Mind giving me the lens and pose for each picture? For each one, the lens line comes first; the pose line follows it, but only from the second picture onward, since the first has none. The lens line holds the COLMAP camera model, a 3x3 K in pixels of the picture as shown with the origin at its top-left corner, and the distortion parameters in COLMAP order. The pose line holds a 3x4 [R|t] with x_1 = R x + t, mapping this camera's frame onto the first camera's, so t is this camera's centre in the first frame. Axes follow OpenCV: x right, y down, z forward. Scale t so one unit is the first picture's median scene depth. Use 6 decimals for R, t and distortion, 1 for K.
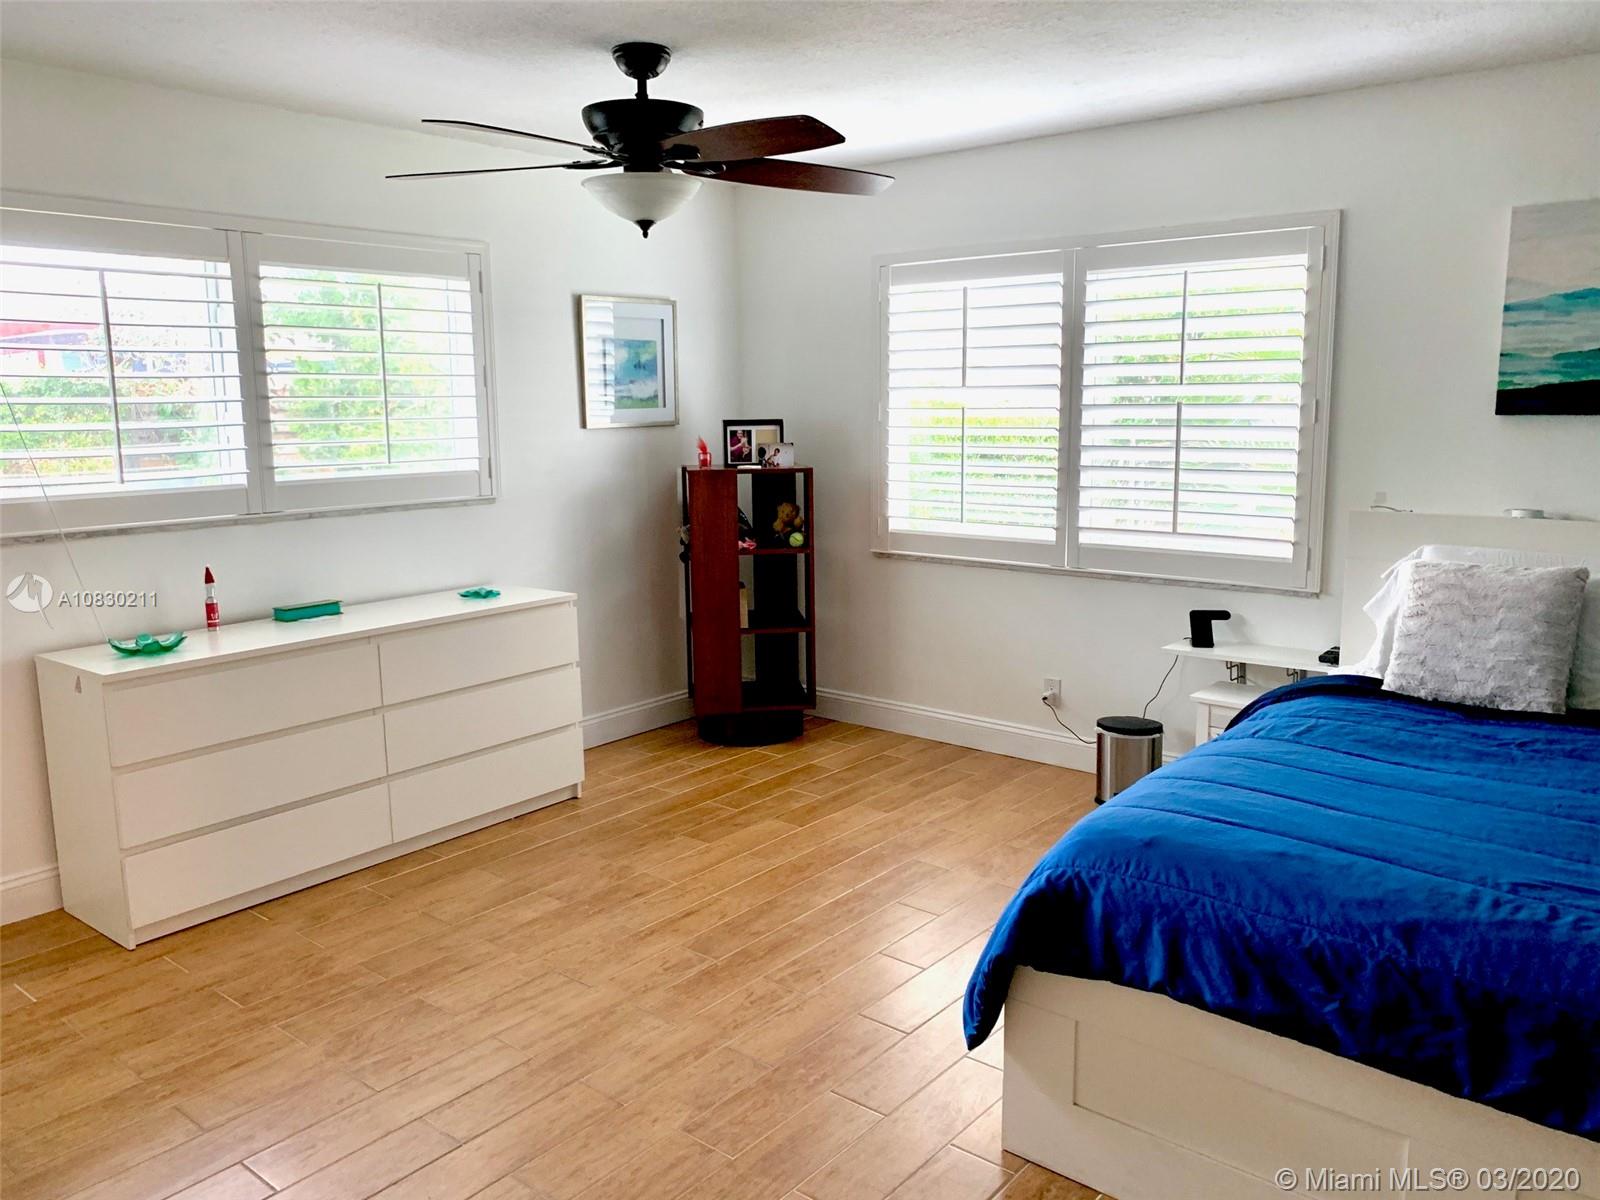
lens RADIAL K [[1226.4, 0, 796.5], [0, 1226.4, 601.6], [0, 0, 1]] dist [0.029472, -0.008438]
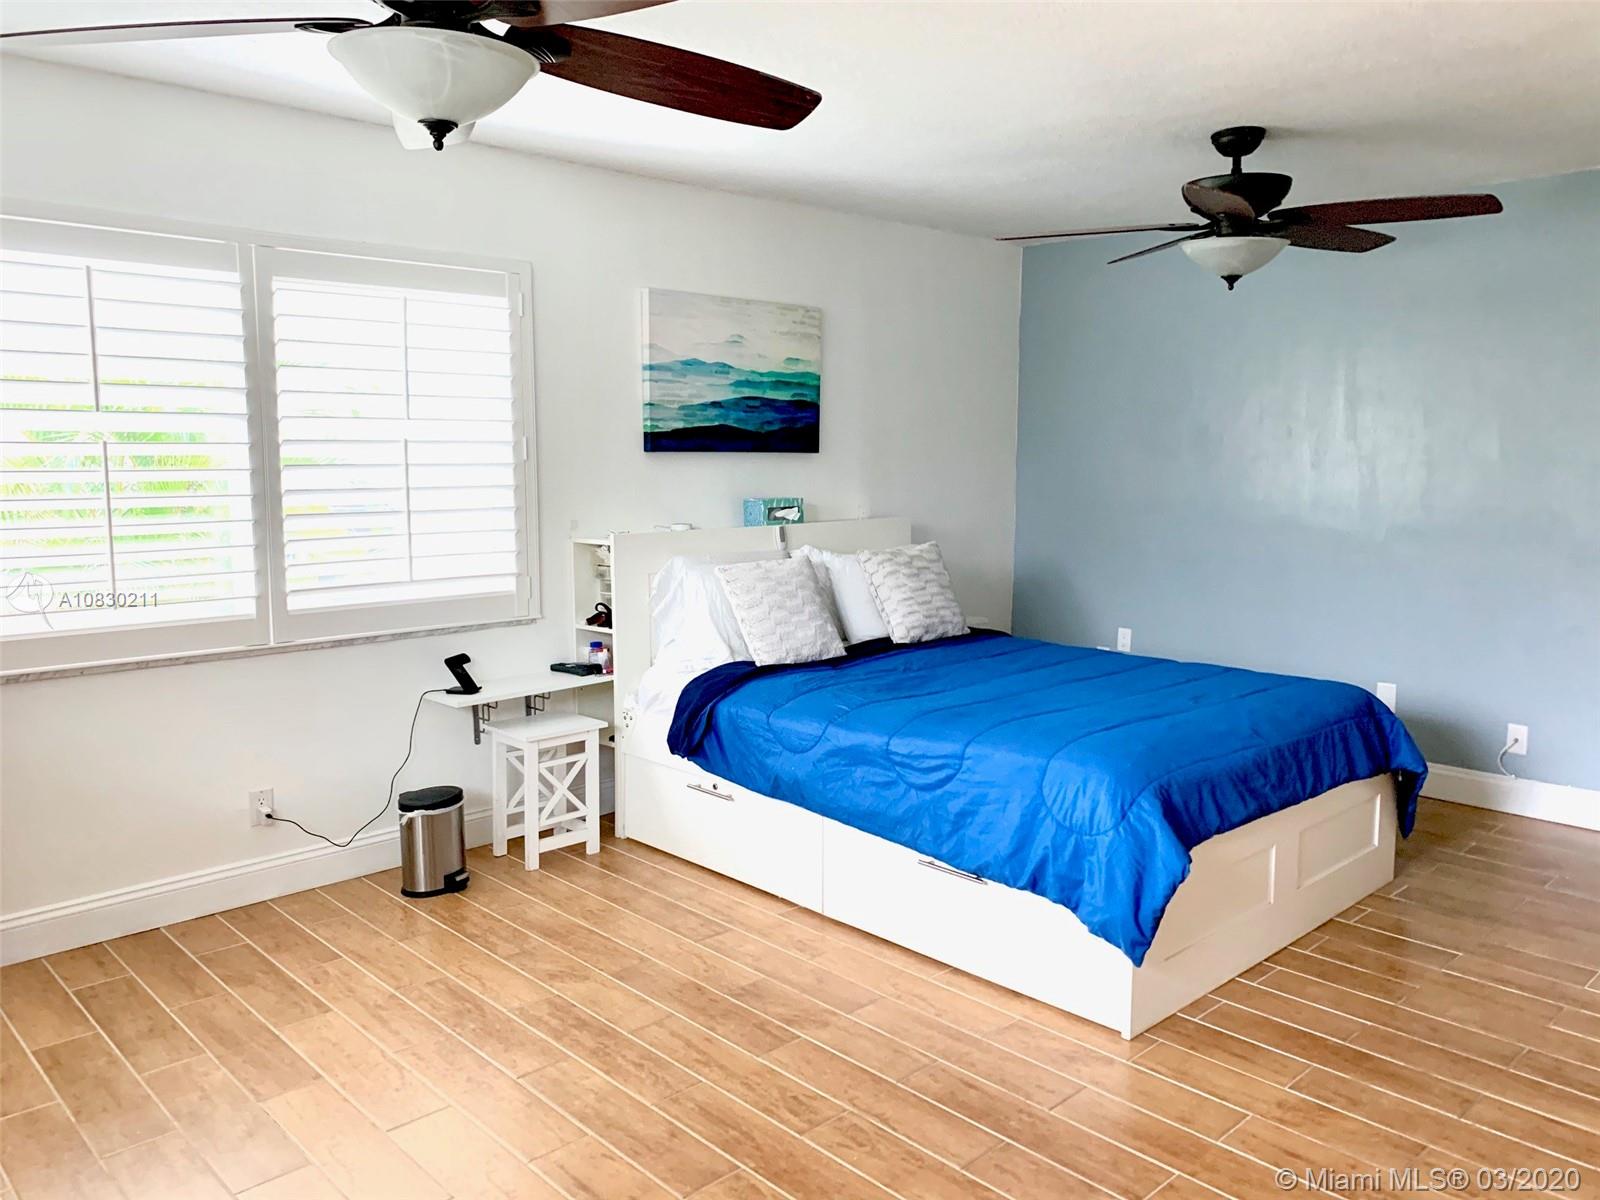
lens RADIAL K [[1226.4, 0, 796.0], [0, 1226.4, 589.1], [0, 0, 1]] dist [0.029472, -0.008438]
pose [[0.116332, -0.105525, 0.987589, -0.575387], [0.163312, 0.982838, 0.085780, -0.083520], [-0.979692, 0.151306, 0.131569, 0.617055]]
